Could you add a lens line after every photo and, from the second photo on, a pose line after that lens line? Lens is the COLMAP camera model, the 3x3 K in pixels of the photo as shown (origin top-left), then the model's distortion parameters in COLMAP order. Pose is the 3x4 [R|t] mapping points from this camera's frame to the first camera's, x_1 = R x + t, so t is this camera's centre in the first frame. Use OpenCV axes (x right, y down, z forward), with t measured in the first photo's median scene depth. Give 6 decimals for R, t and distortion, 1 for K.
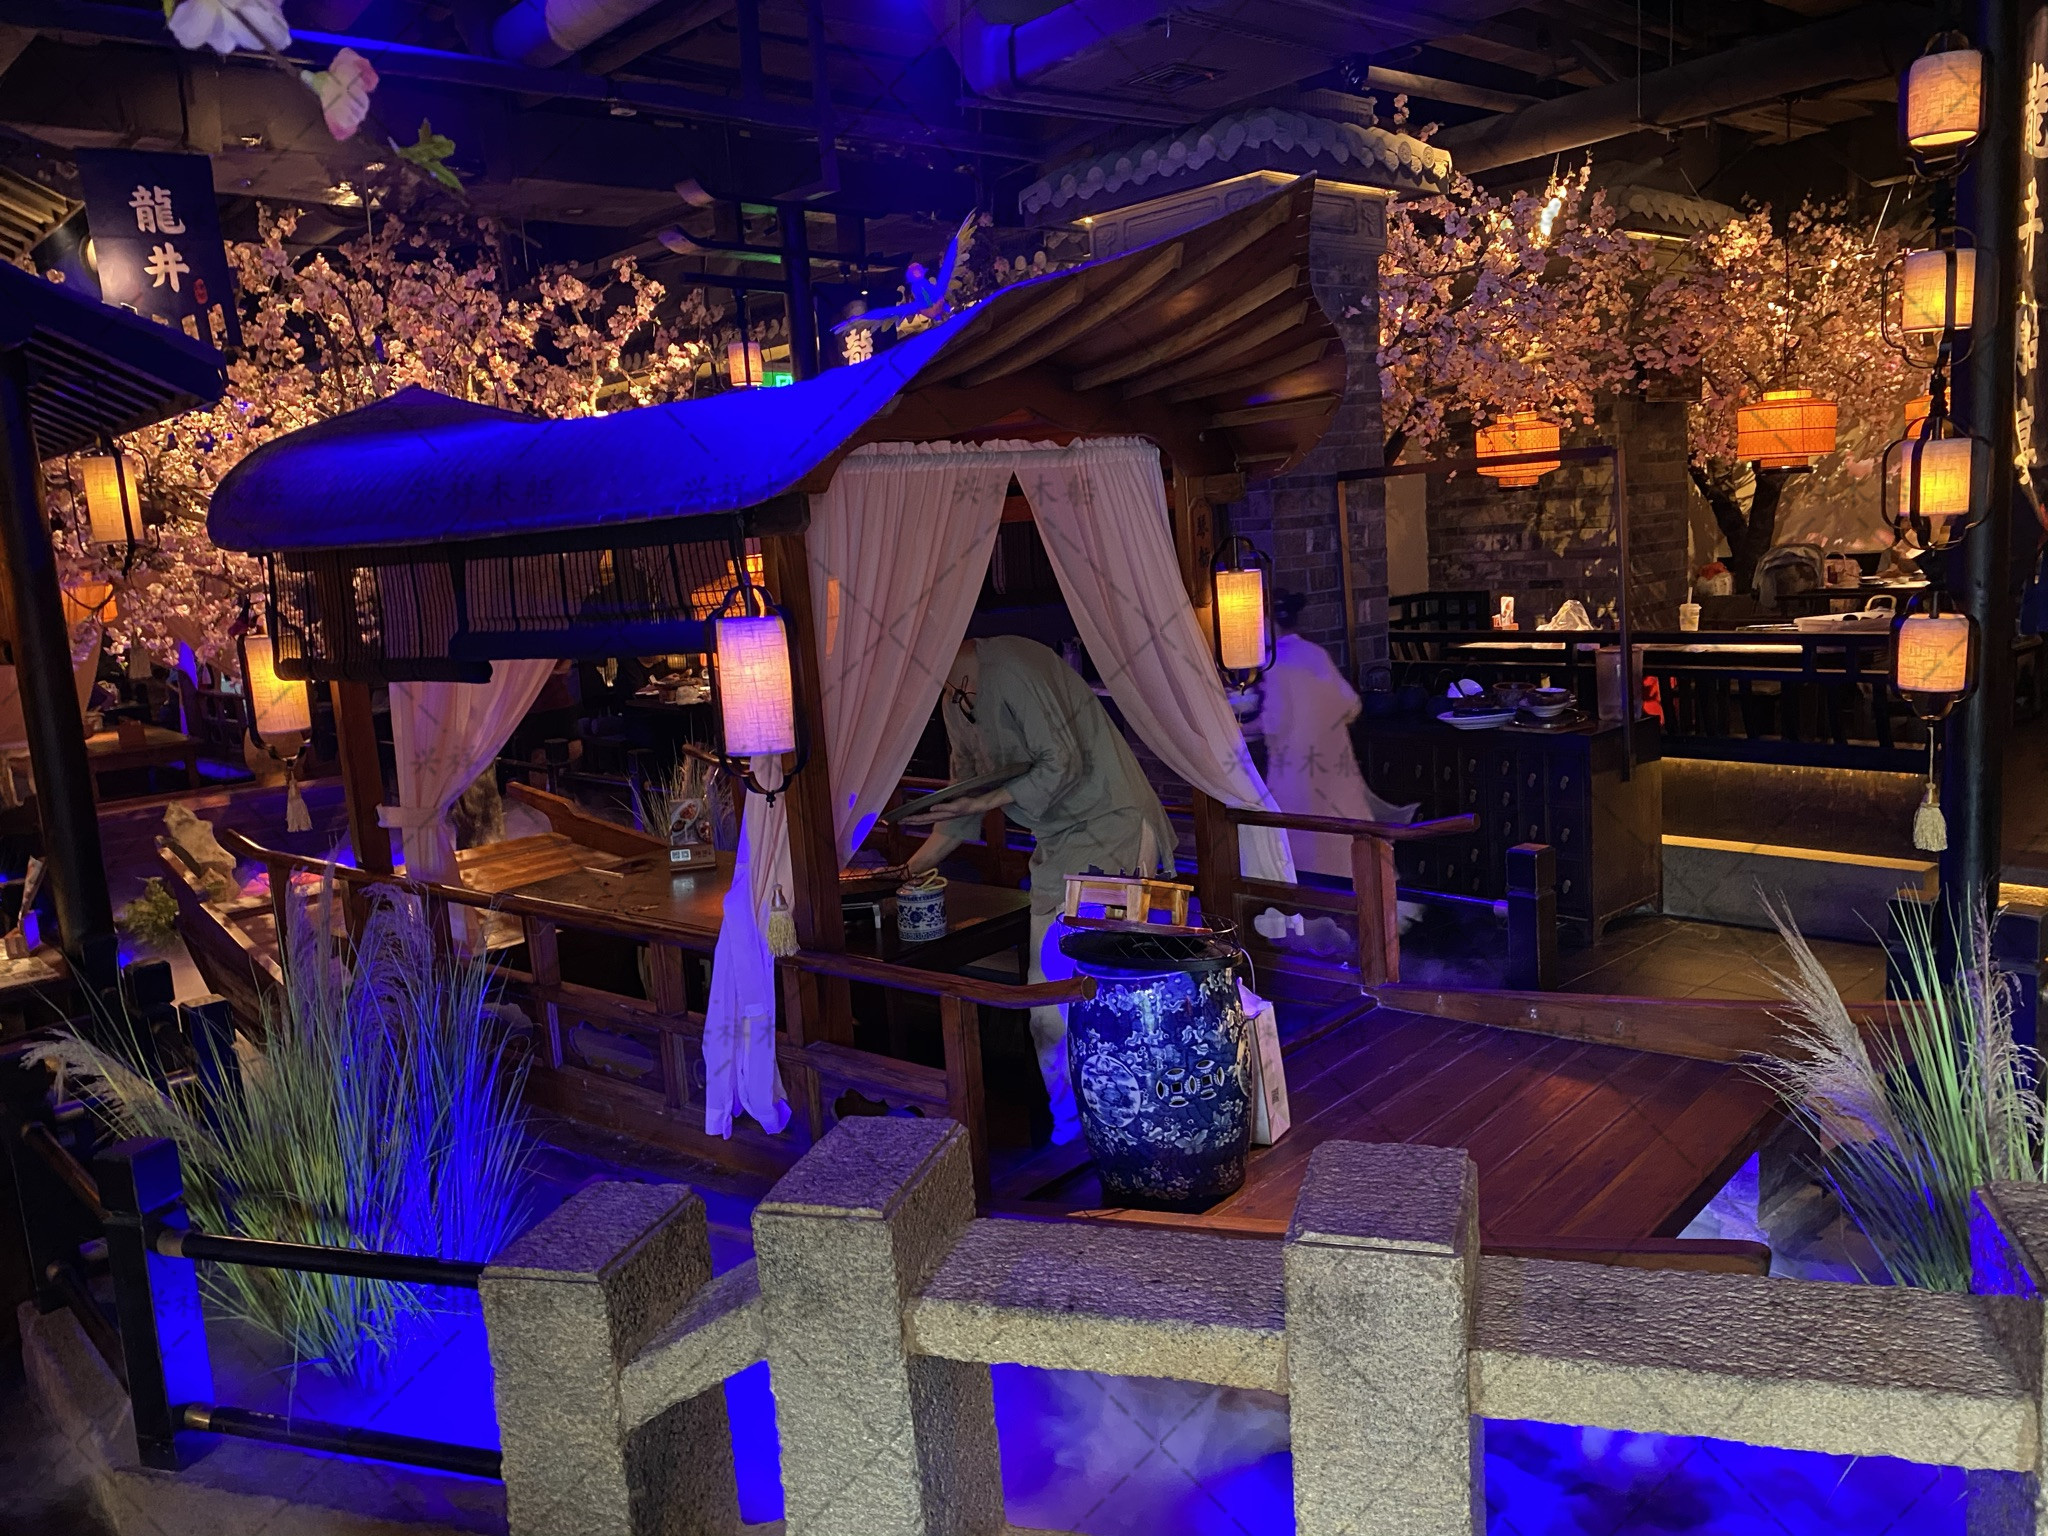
lens RADIAL K [[1526.7, 0, 1024.0], [0, 1526.7, 768.0], [0, 0, 1]] dist [0.006486, 0.006312]
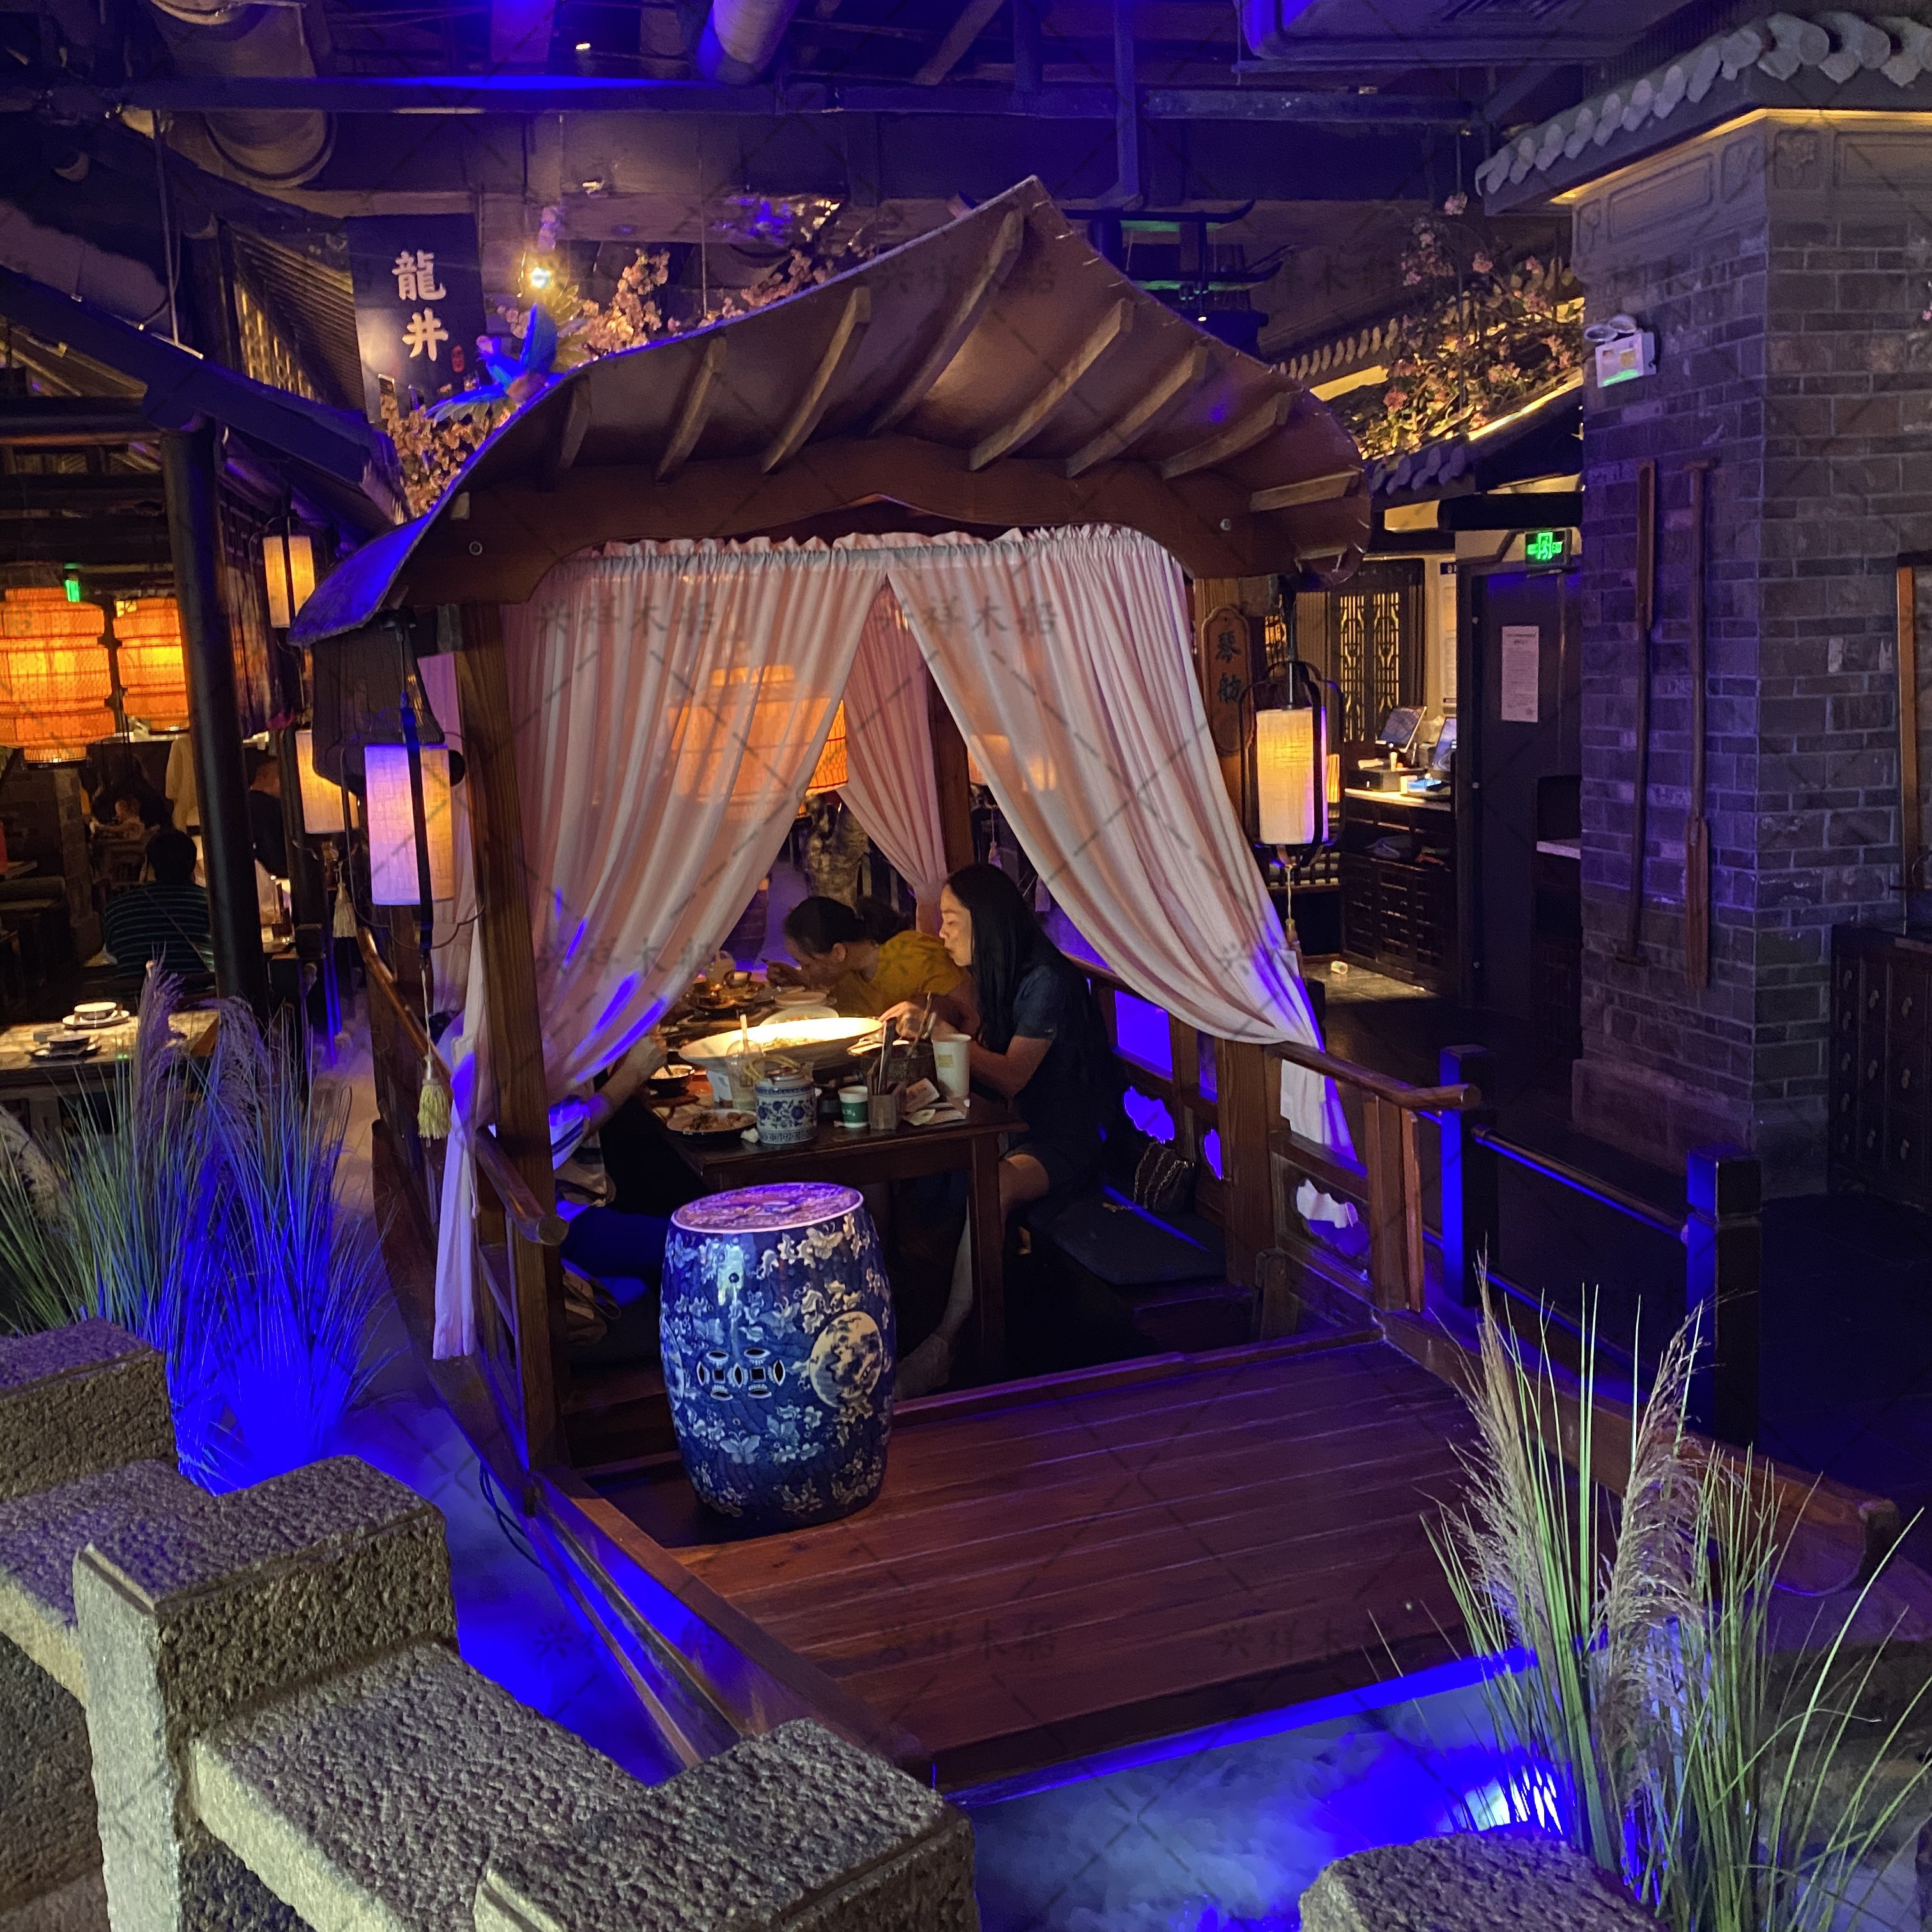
lens RADIAL K [[1928.1, 0, 974.2], [0, 1928.1, 941.0], [0, 0, 1]] dist [0.015589, -0.017482]
pose [[0.880379, 0.101928, -0.463189, 0.478440], [-0.091547, 0.994788, 0.044909, -0.051198], [0.465352, 0.002867, 0.885121, 0.131191]]
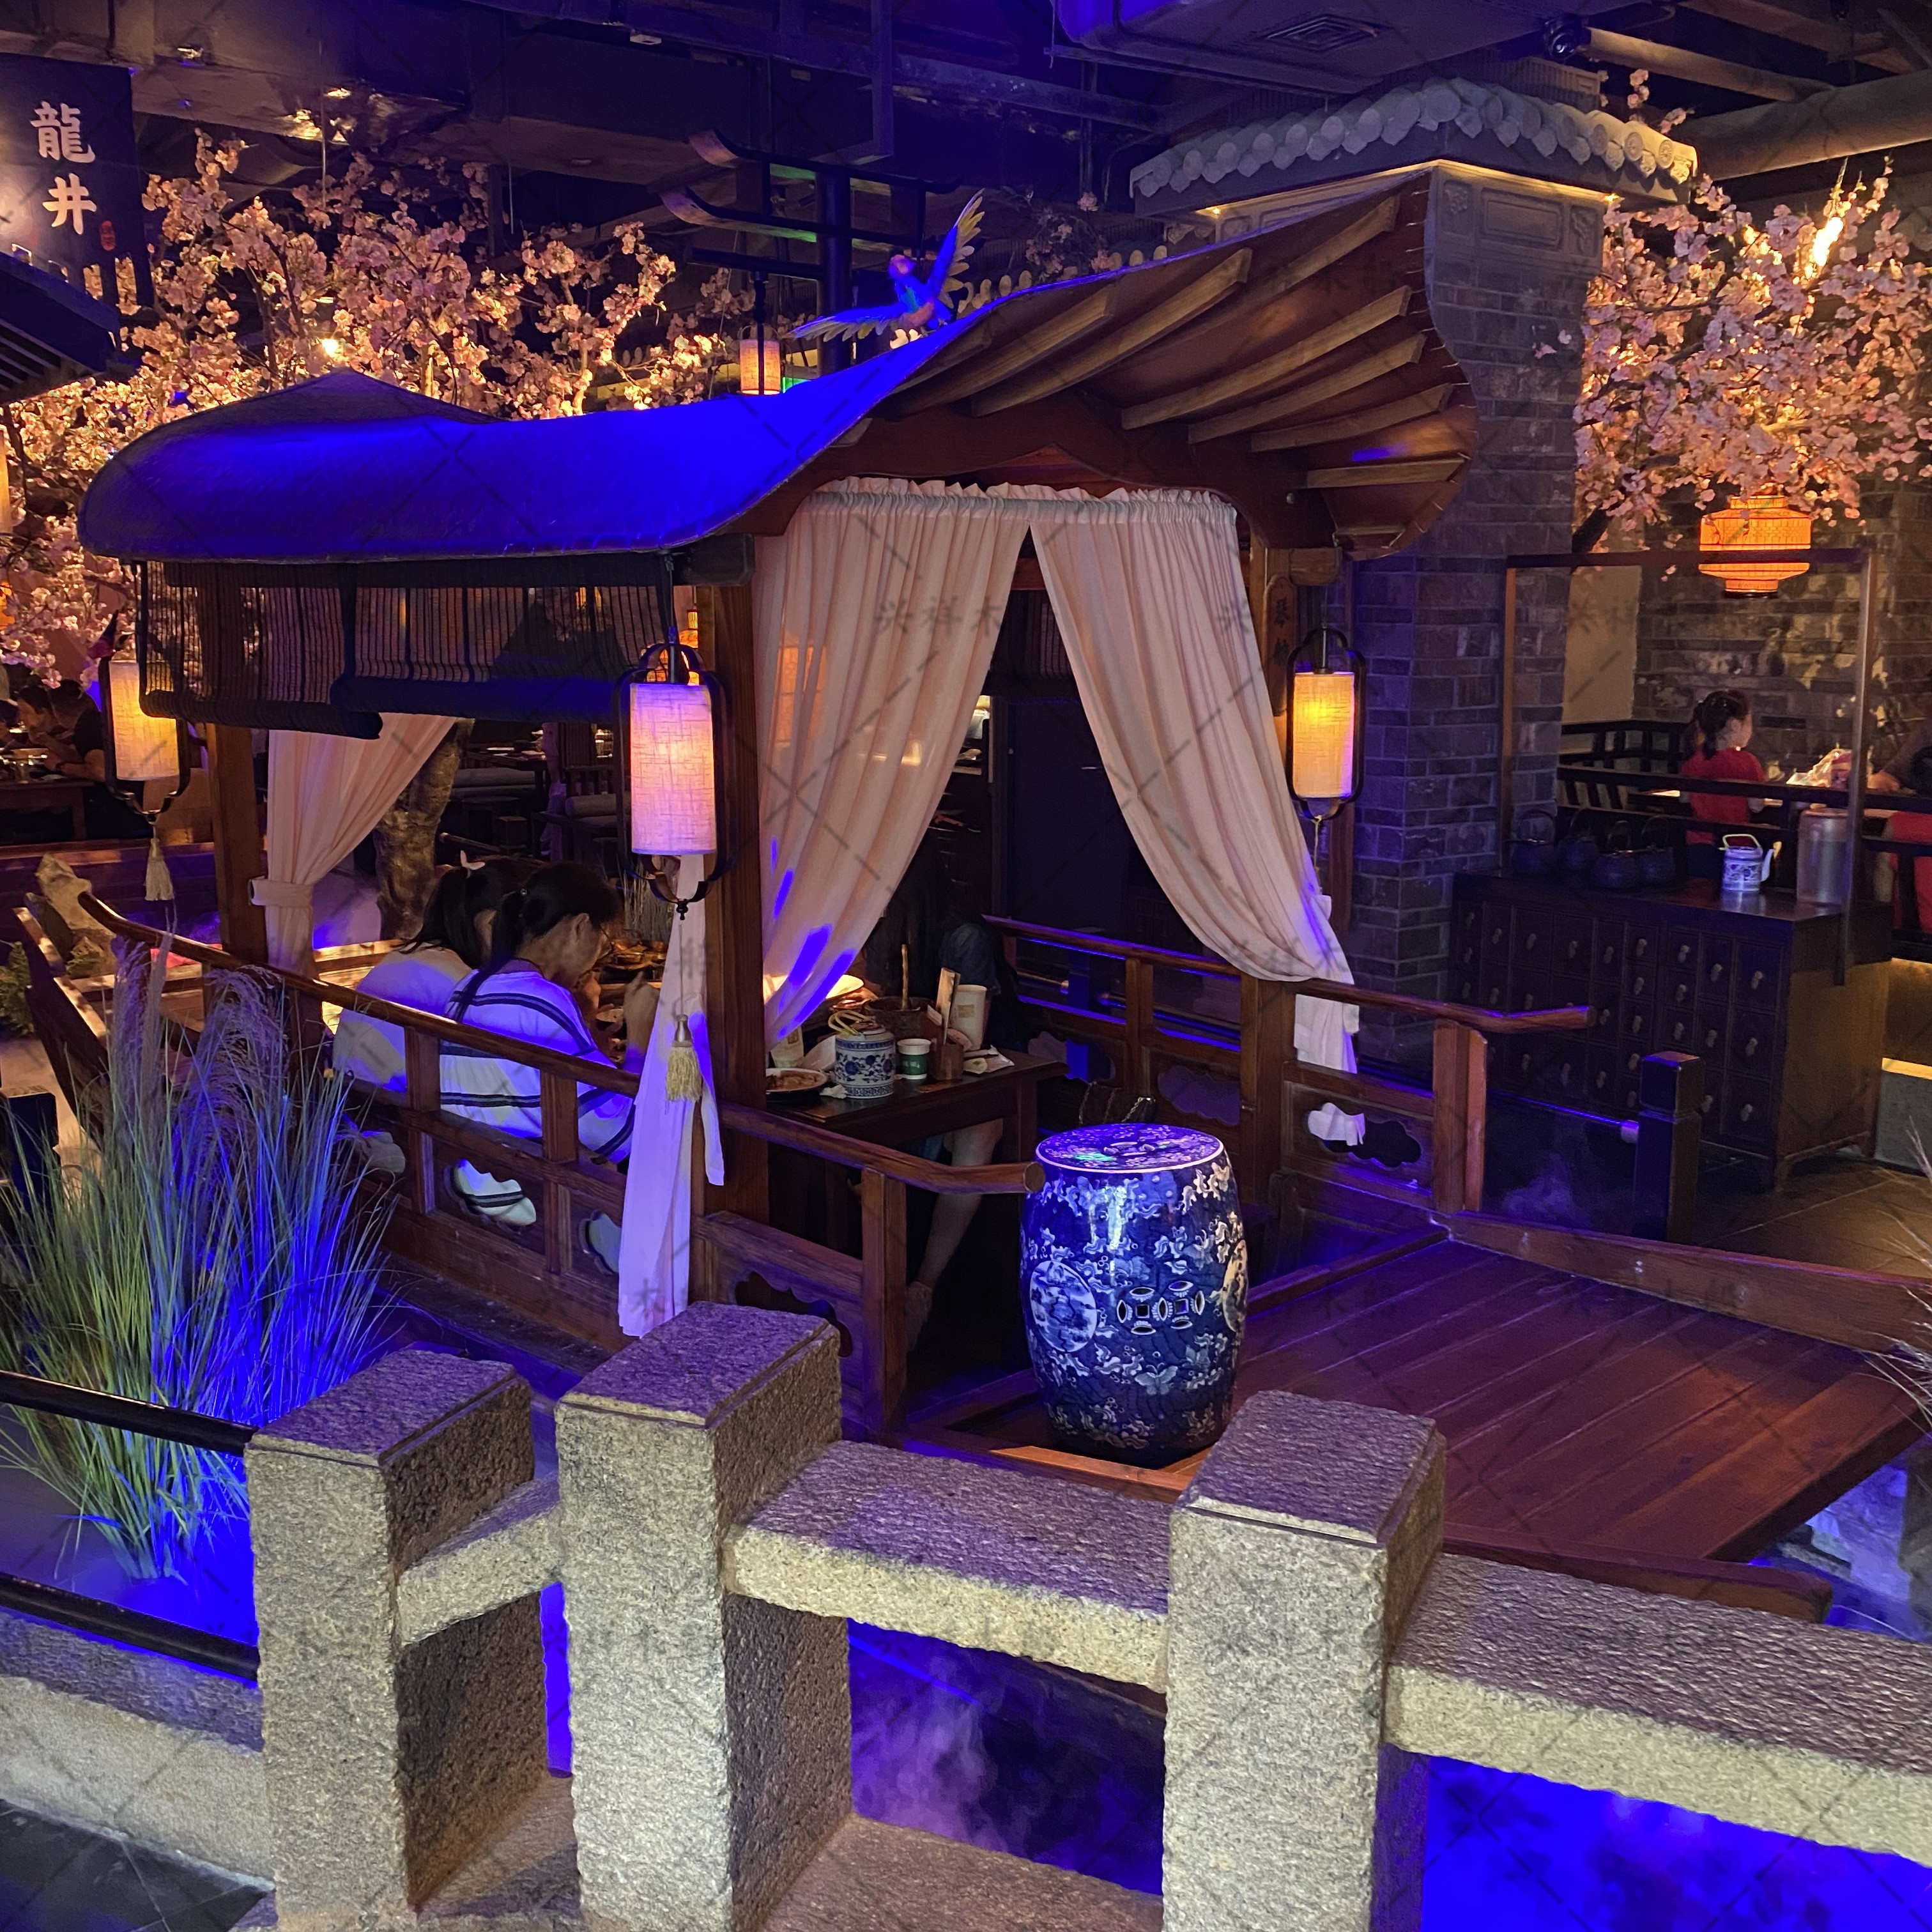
lens RADIAL K [[1919.4, 0, 974.5], [0, 1919.4, 960.6], [0, 0, 1]] dist [0.014687, -0.014016]
pose [[0.993170, 0.088677, -0.075827, 0.052952], [-0.086101, 0.995614, 0.036595, -0.002512], [0.078740, -0.029816, 0.996449, -0.005878]]
